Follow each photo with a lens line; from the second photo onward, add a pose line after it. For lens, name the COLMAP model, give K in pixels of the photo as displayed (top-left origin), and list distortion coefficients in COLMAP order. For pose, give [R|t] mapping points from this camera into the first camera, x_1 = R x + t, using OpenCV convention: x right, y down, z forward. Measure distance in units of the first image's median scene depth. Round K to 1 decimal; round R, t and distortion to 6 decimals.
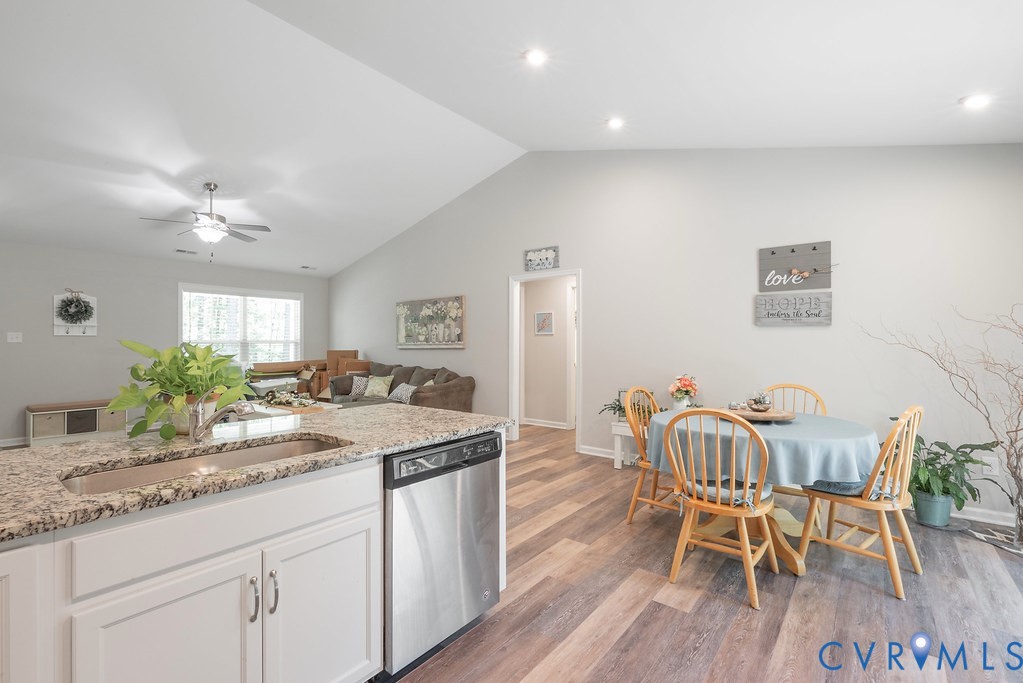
lens RADIAL K [[449.9, 0, 510.8], [0, 449.9, 341.5], [0, 0, 1]] dist [0.000438, -0.000282]
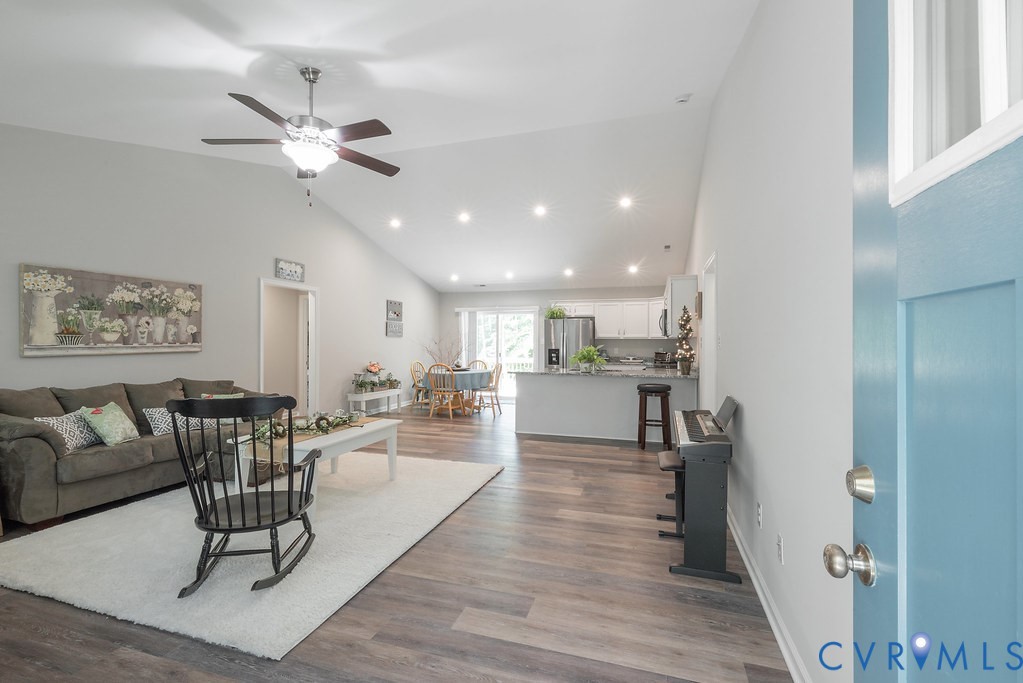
lens RADIAL K [[449.9, 0, 509.6], [0, 449.9, 343.1], [0, 0, 1]] dist [0.000438, -0.000282]
pose [[-0.347459, 0.003517, 0.937689, -1.014562], [0.000494, 0.999994, -0.003567, 0.003526], [-0.937695, -0.000776, -0.347458, 0.747633]]
